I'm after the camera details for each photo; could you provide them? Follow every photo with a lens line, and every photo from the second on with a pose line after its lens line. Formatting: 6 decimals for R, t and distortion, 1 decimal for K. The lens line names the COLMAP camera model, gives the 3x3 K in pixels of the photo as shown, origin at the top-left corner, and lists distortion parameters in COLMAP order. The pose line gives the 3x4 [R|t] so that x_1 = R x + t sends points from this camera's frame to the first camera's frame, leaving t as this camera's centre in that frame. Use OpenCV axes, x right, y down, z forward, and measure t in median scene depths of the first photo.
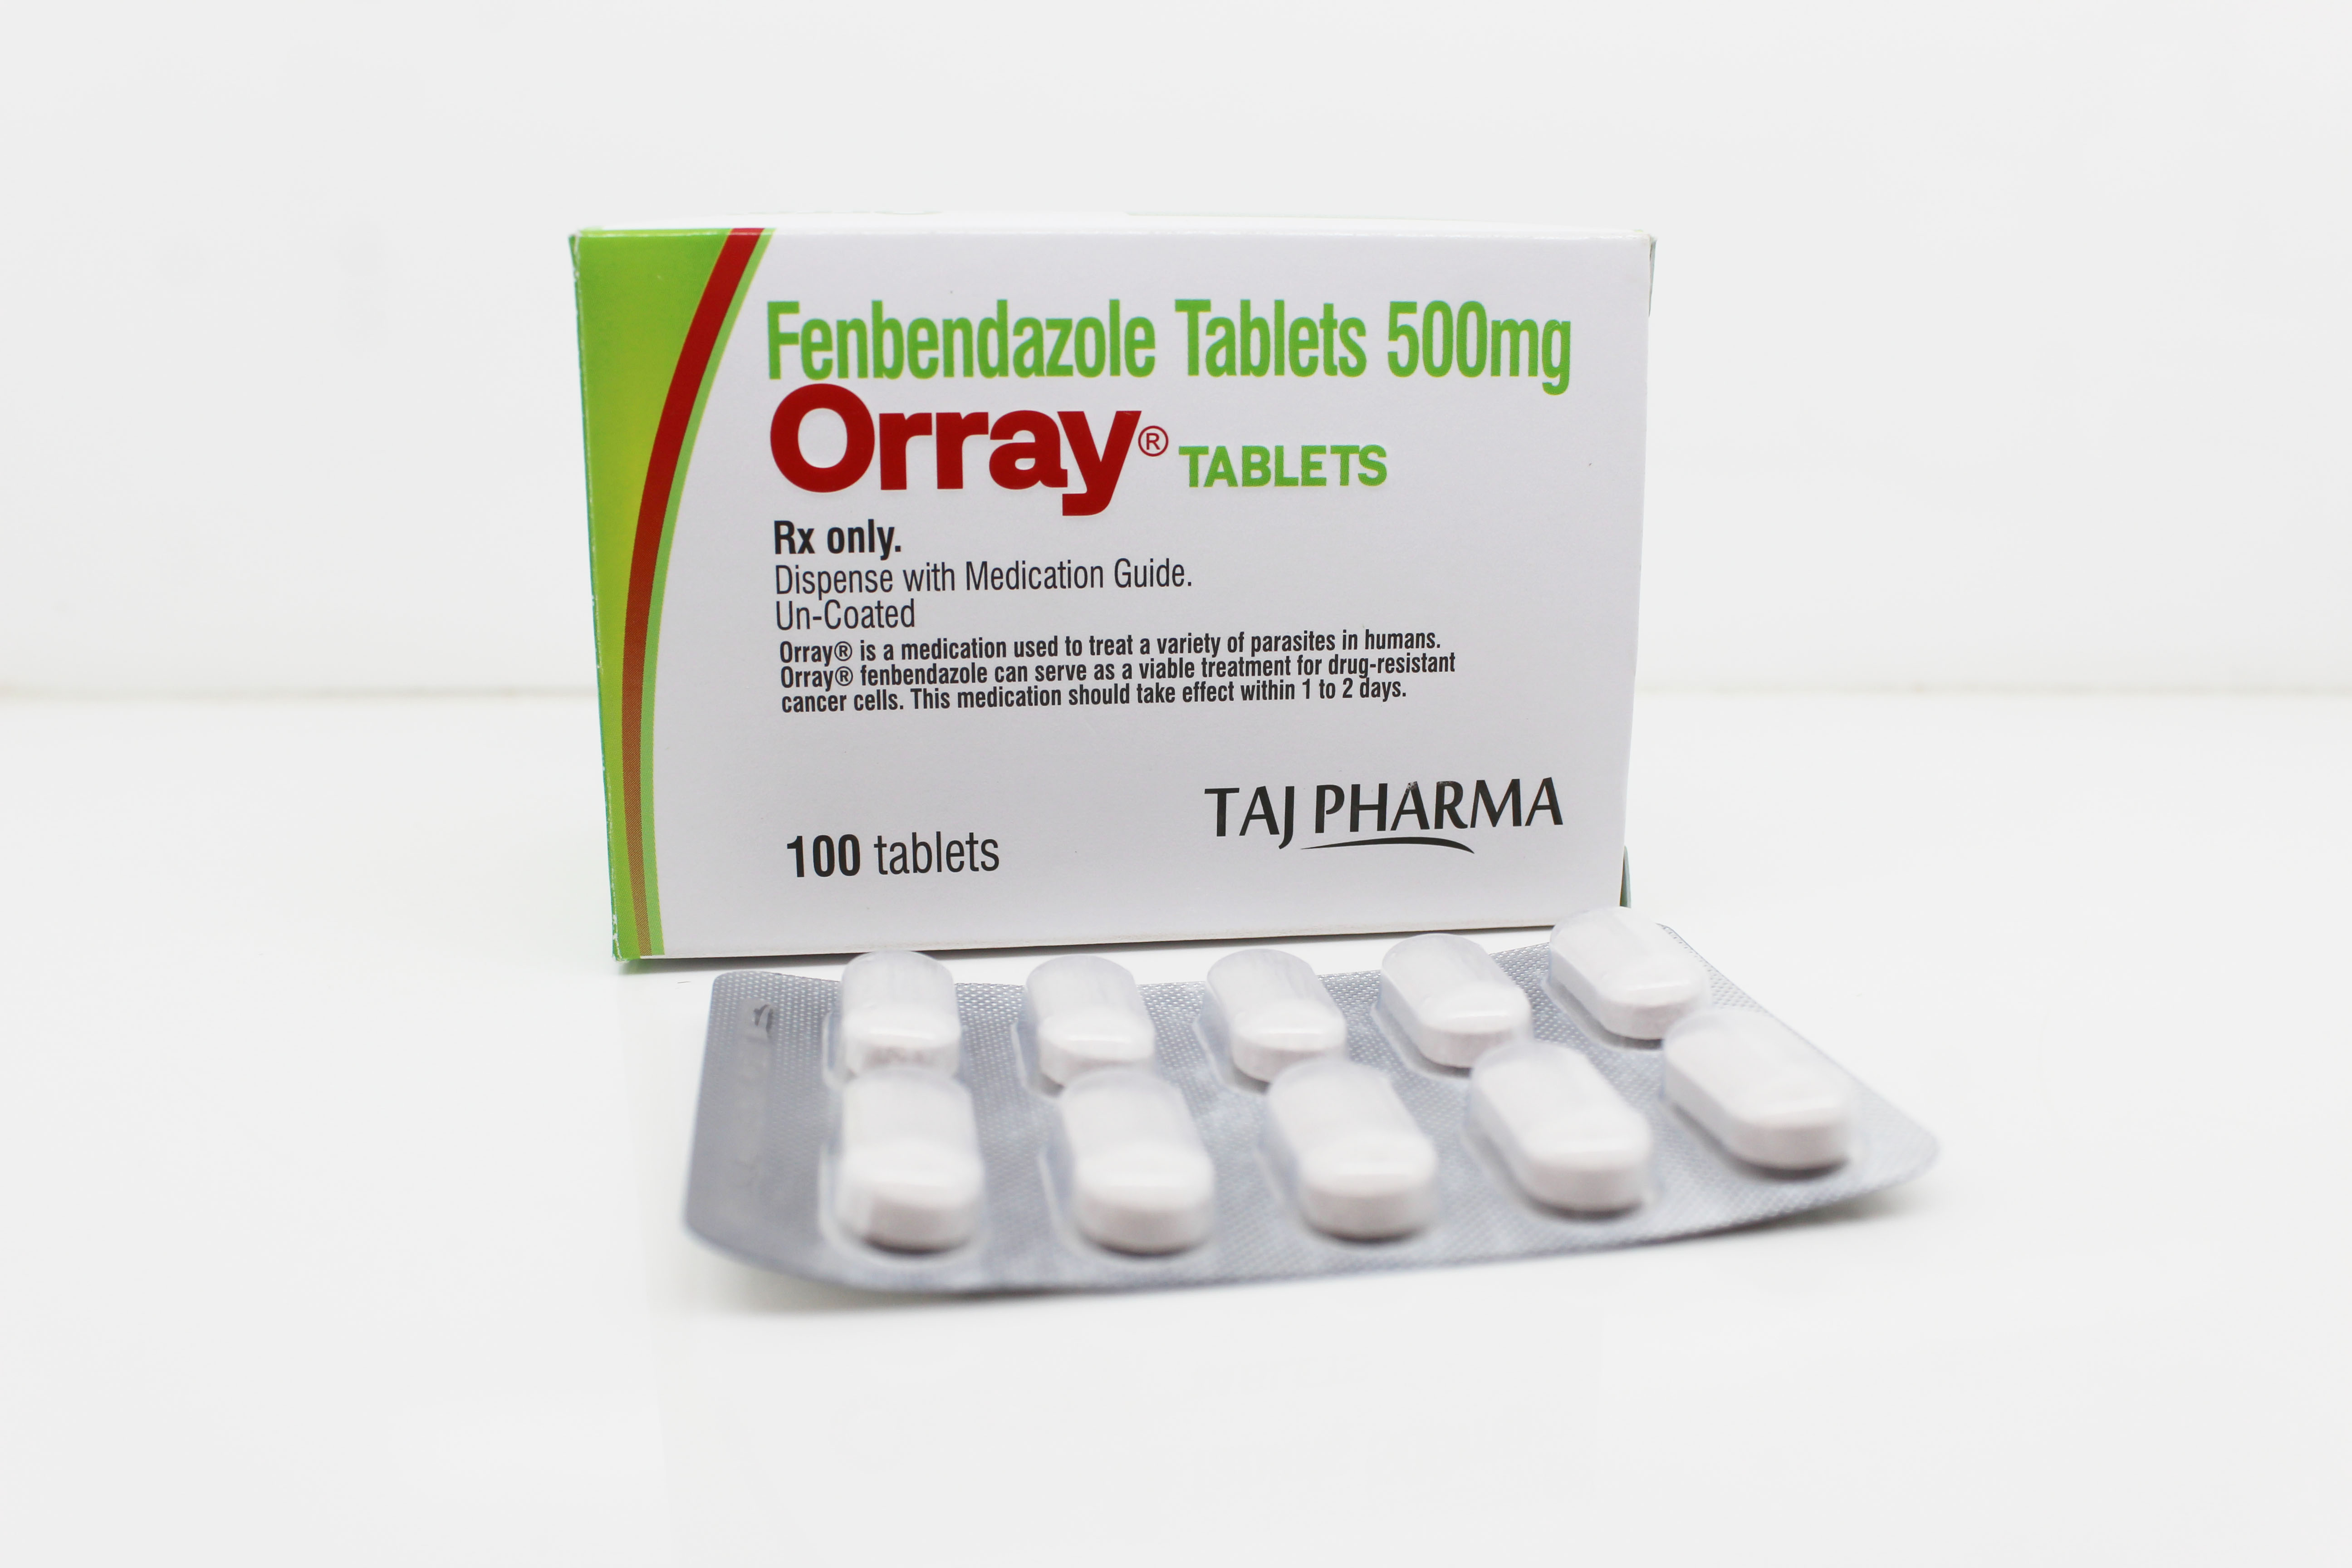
lens RADIAL K [[2137.0, 0, 1193.4], [0, 2137.0, 787.2], [0, 0, 1]] dist [-0.162842, 0.140112]
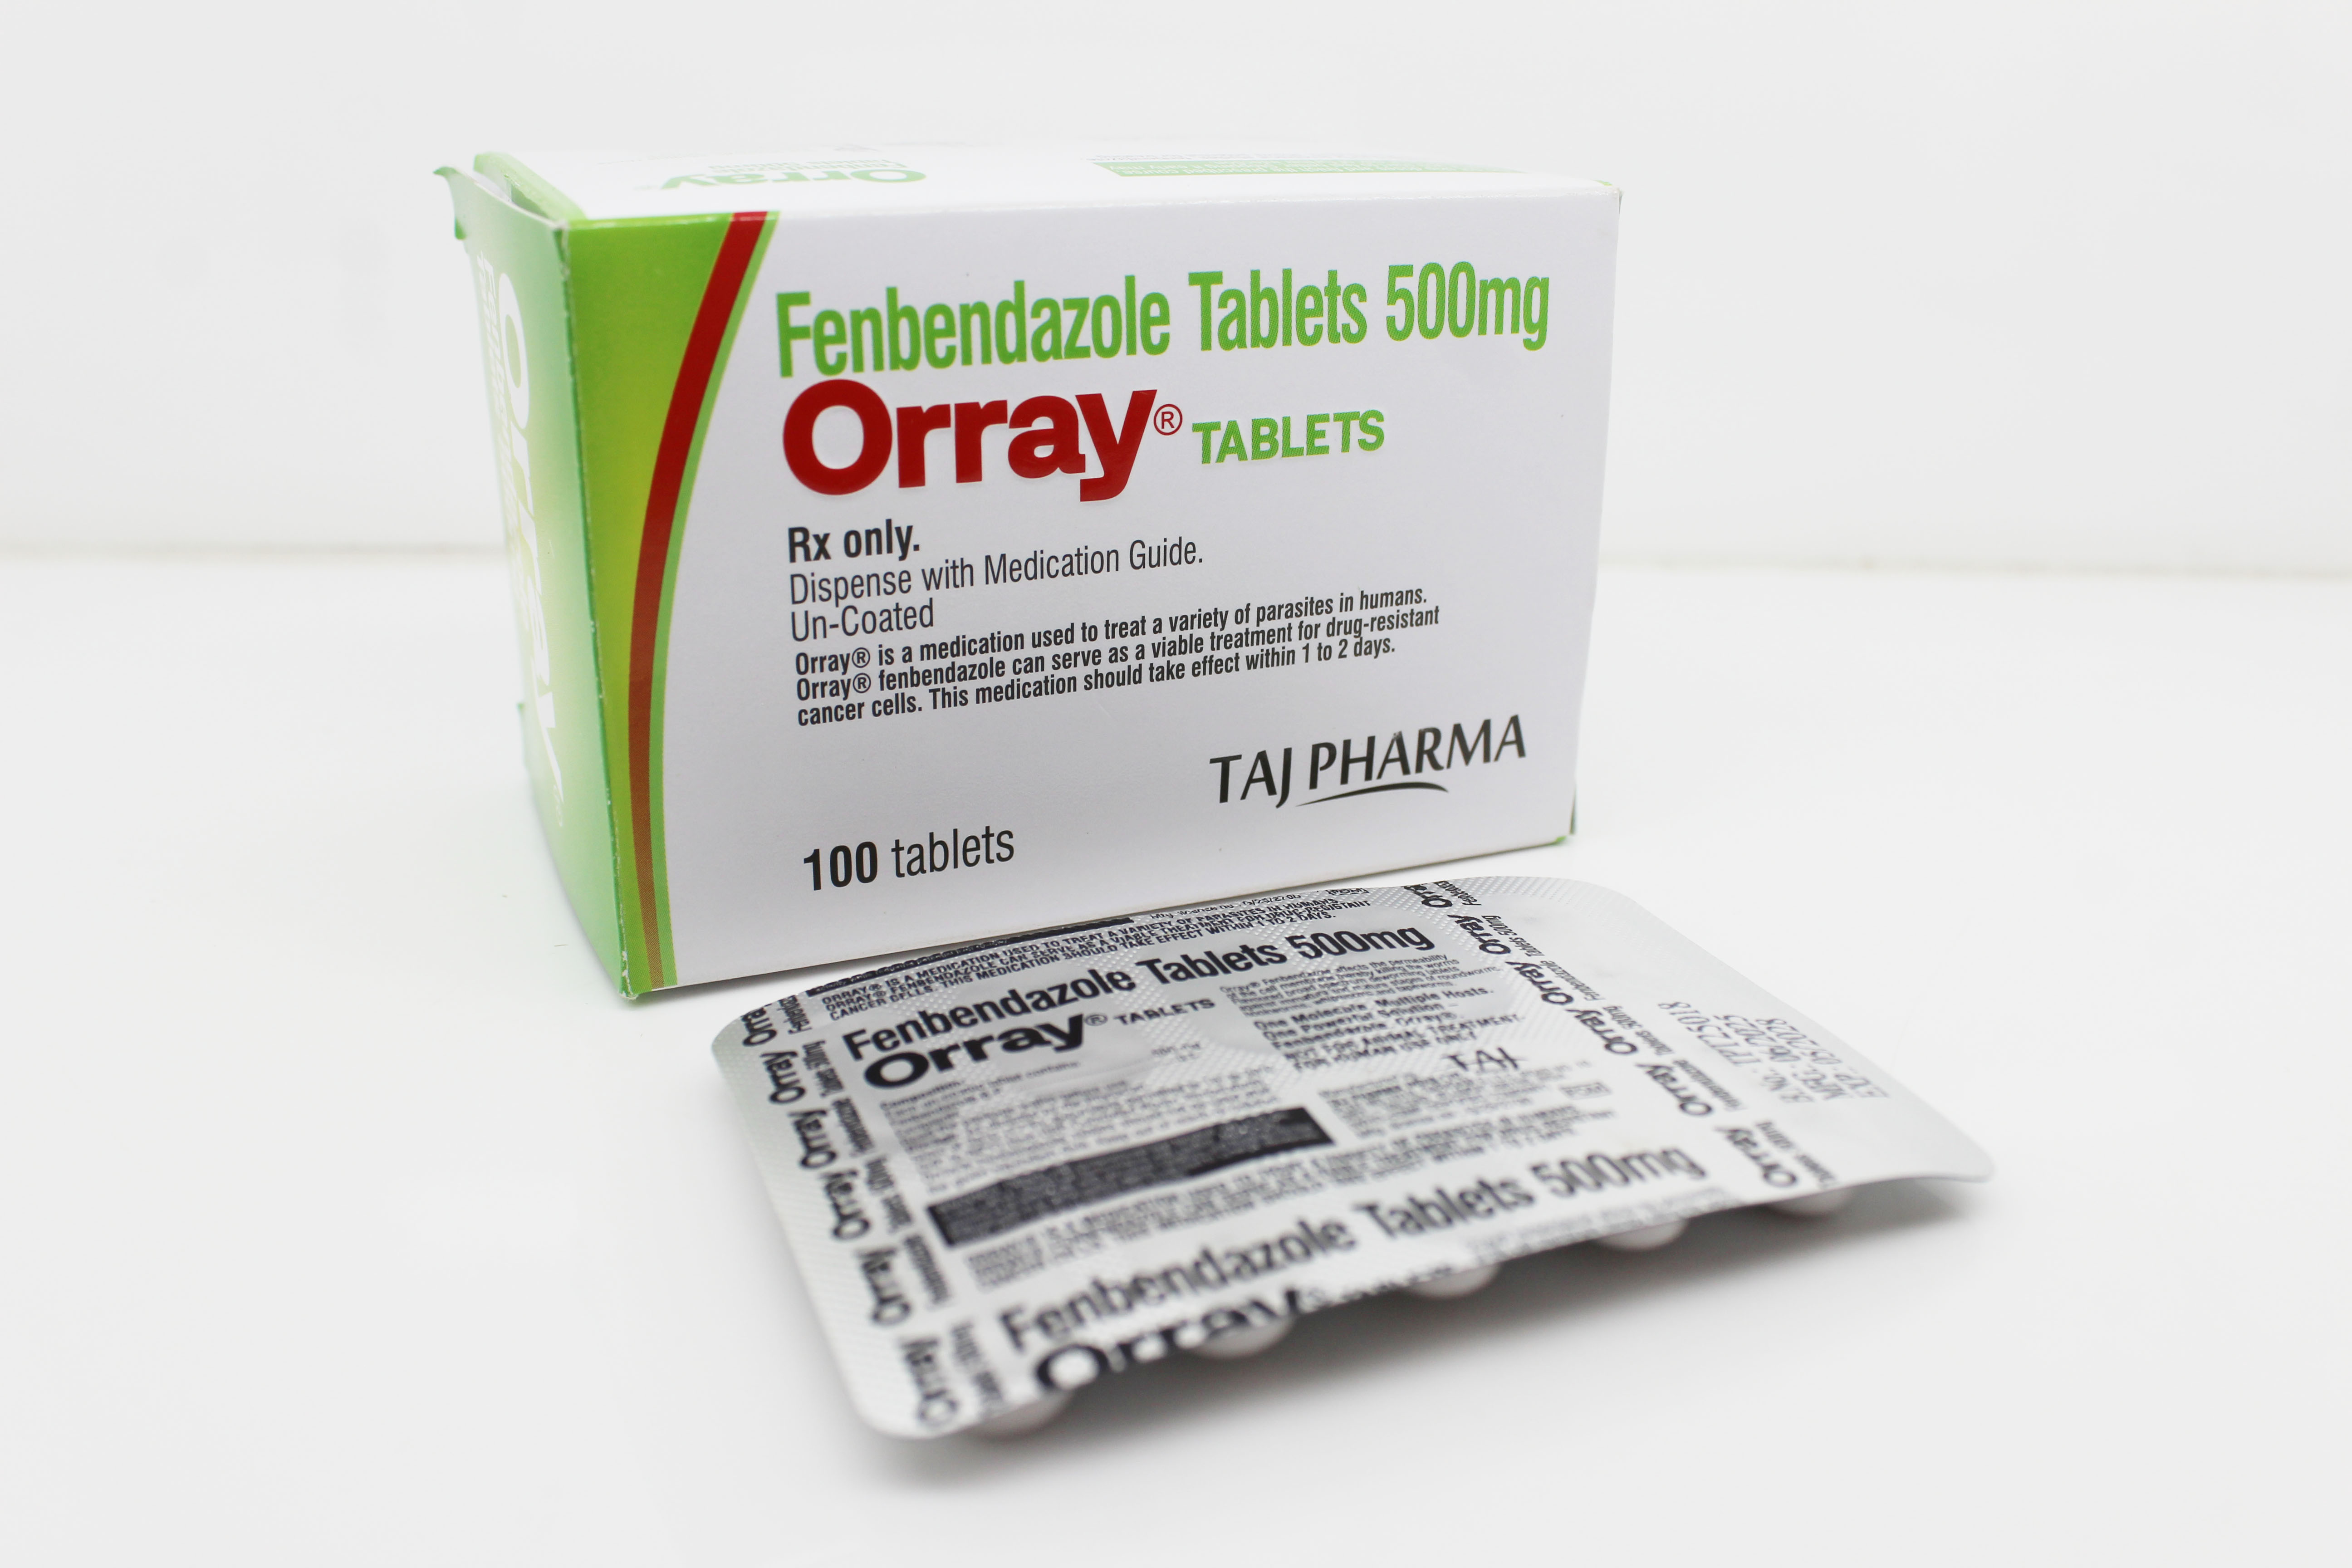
lens RADIAL K [[2105.0, 0, 1184.1], [0, 2105.0, 767.3], [0, 0, 1]] dist [-0.166350, 0.177005]
pose [[0.964965, -0.083674, 0.248678, -0.260286], [0.051014, 0.989532, 0.134999, -0.133397], [-0.257371, -0.117584, 0.959132, 0.063551]]
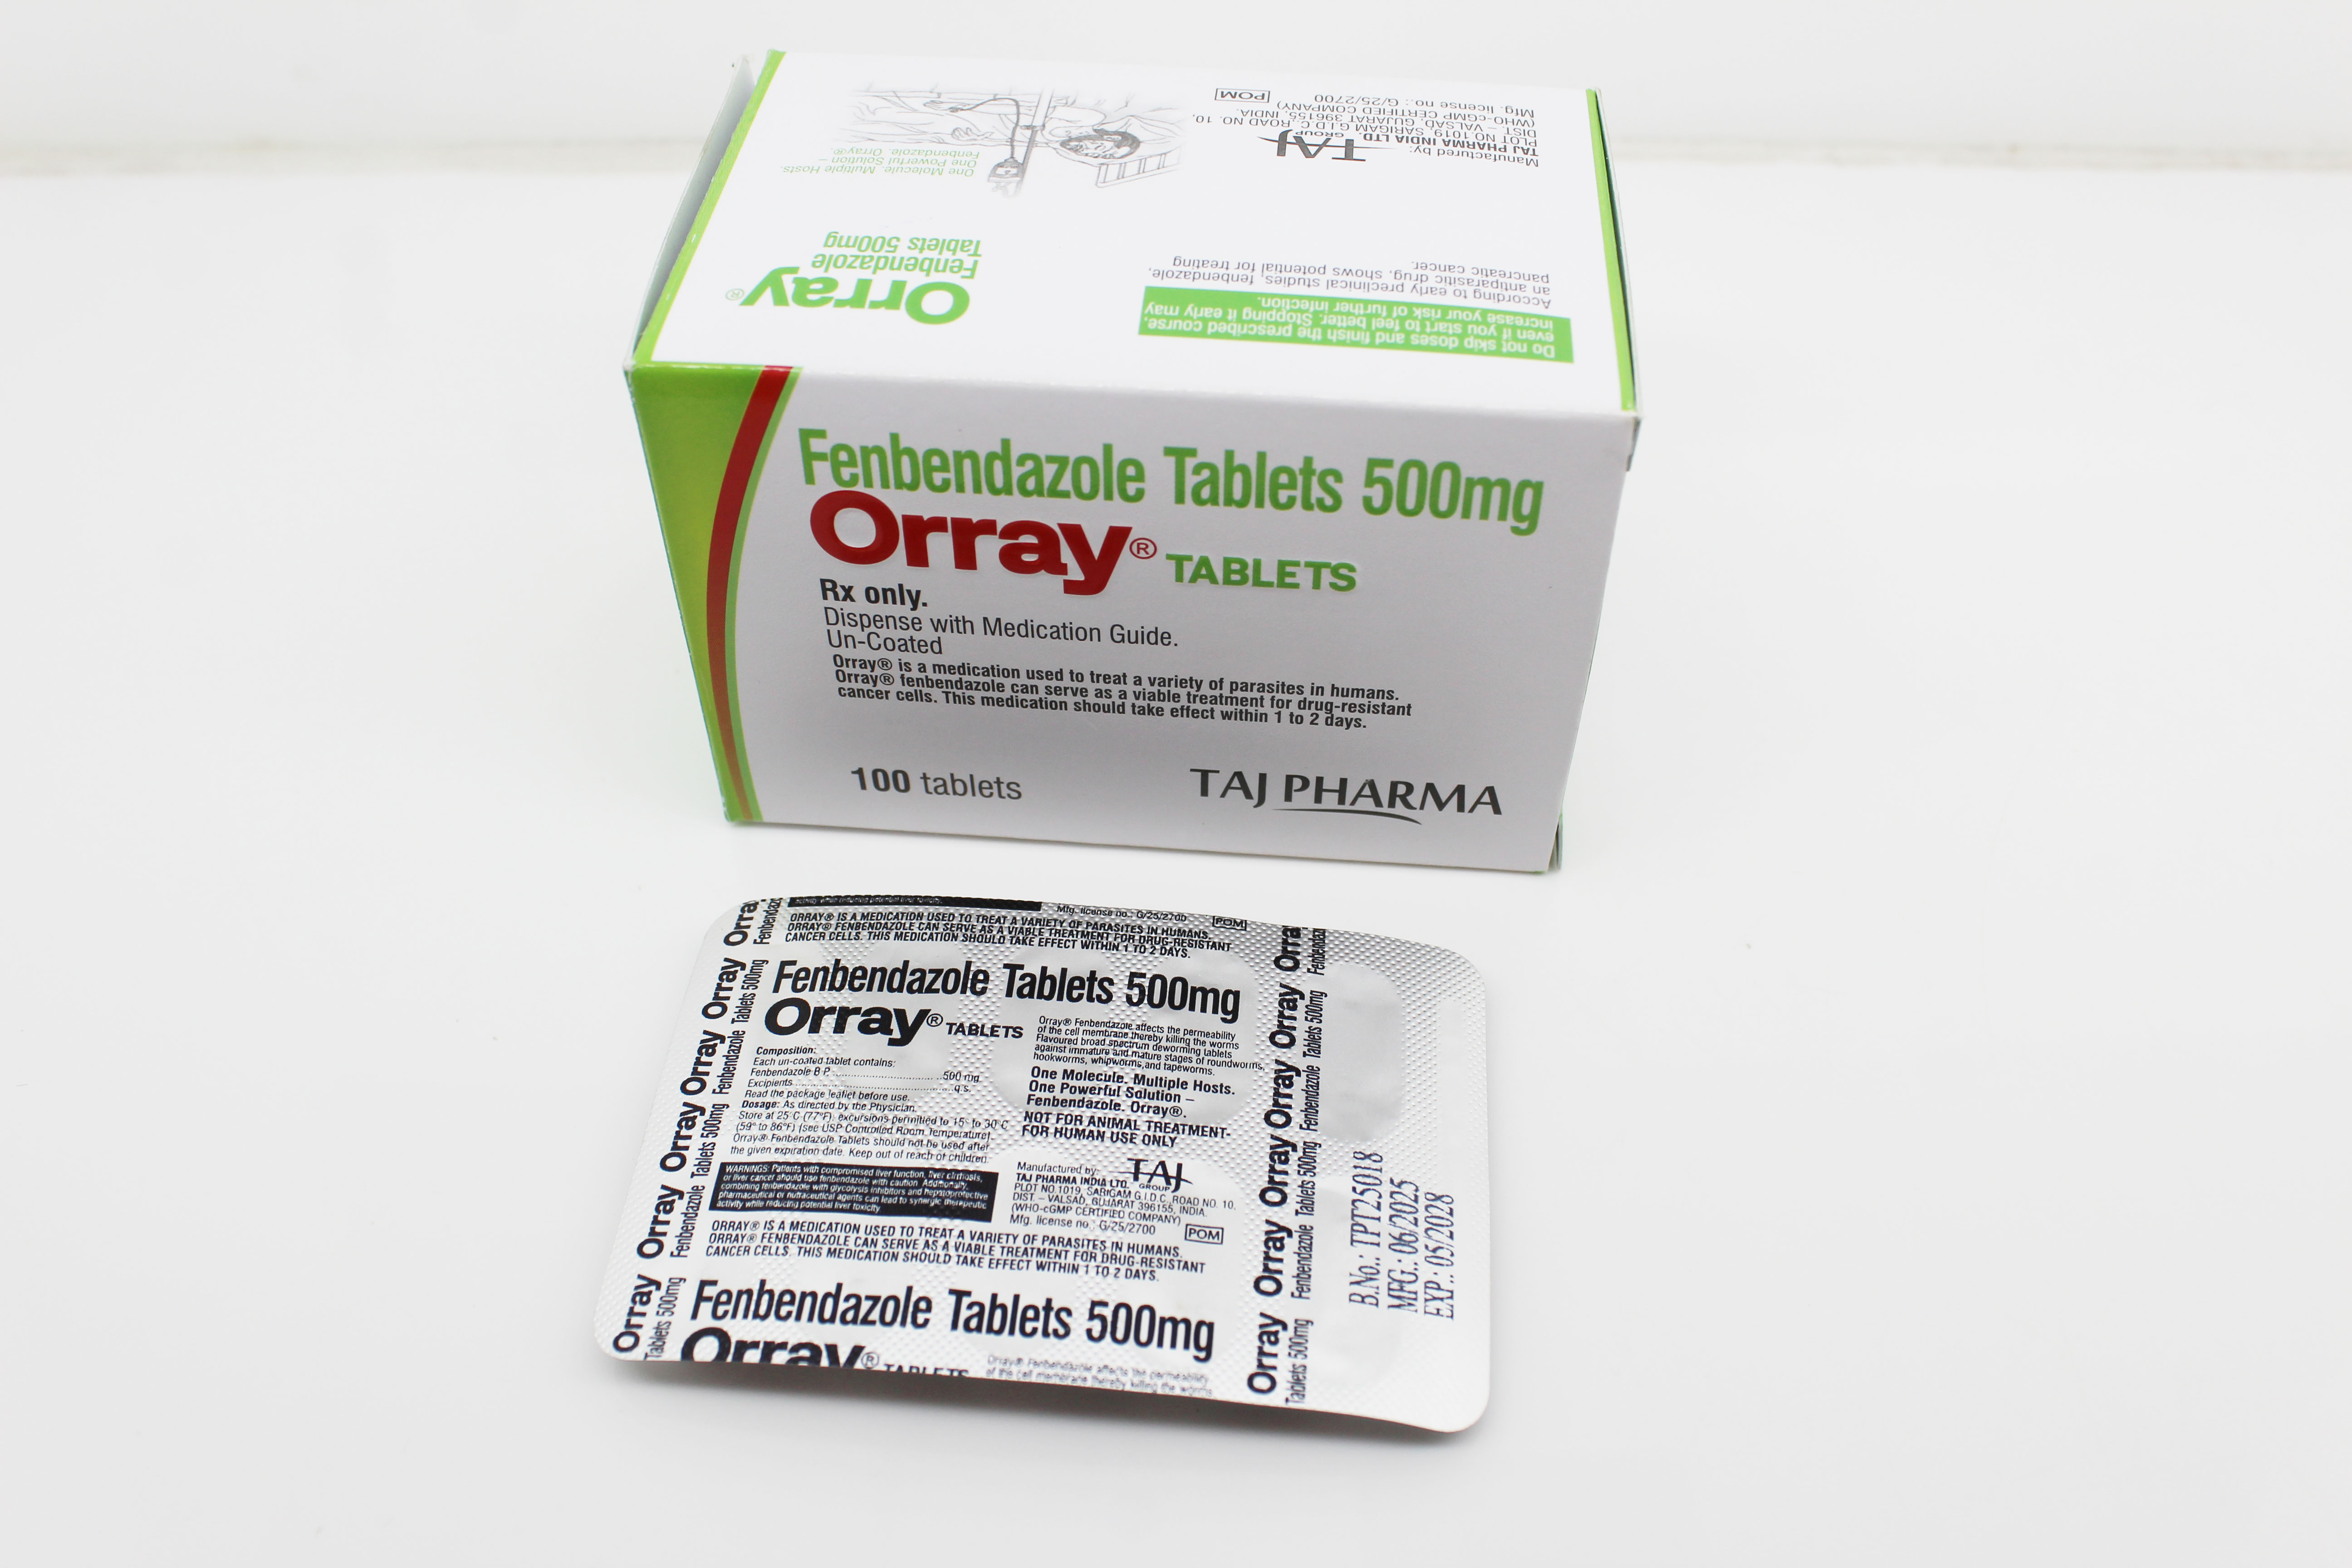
lens RADIAL K [[2137.0, 0, 1193.4], [0, 2137.0, 787.2], [0, 0, 1]] dist [-0.162842, 0.140112]
pose [[0.974748, 0.166566, -0.148733, 0.193249], [-0.056647, 0.828701, 0.556818, -0.679561], [0.216002, -0.534332, 0.817210, 0.021154]]
